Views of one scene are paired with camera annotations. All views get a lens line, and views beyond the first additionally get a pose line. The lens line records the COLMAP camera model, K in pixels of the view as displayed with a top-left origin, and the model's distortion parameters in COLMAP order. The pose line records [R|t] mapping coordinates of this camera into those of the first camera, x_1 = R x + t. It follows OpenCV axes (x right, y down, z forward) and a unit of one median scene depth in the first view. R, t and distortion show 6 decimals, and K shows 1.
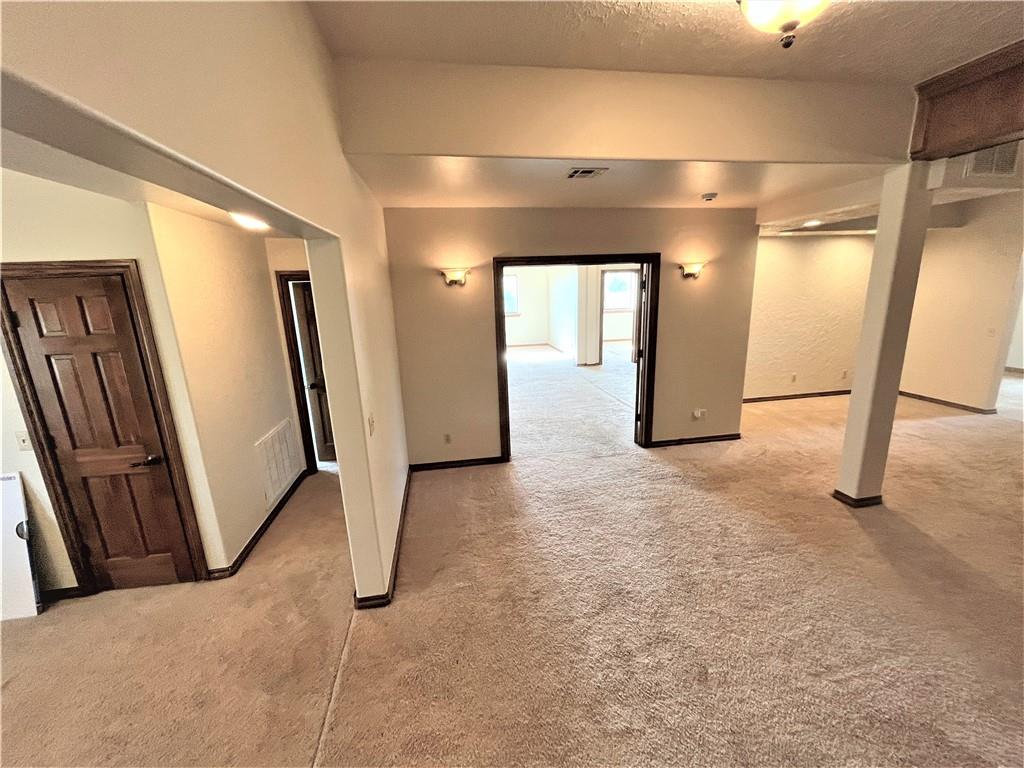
lens RADIAL K [[416.4, 0, 514.7], [0, 416.4, 381.6], [0, 0, 1]] dist [0.001027, 0.000057]
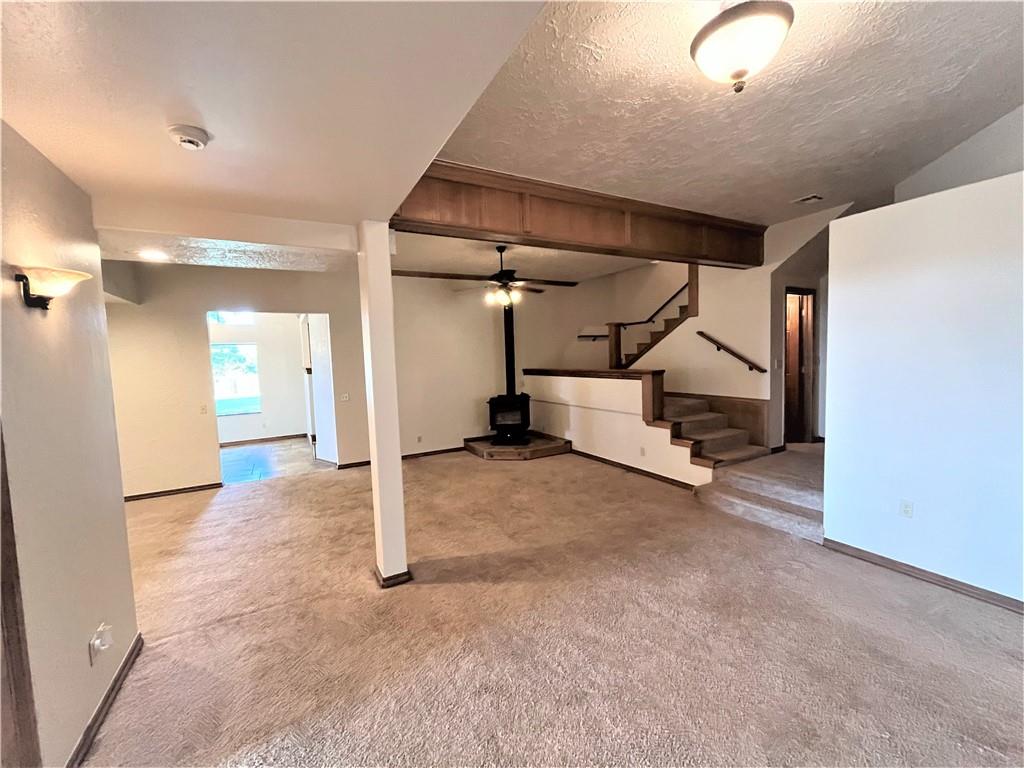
lens RADIAL K [[416.4, 0, 513.0], [0, 416.4, 382.9], [0, 0, 1]] dist [0.001027, 0.000057]
pose [[-0.317187, -0.019398, 0.948165, -0.082281], [0.261770, 0.959159, 0.107192, -0.119111], [-0.911520, 0.282201, -0.299155, 0.782198]]
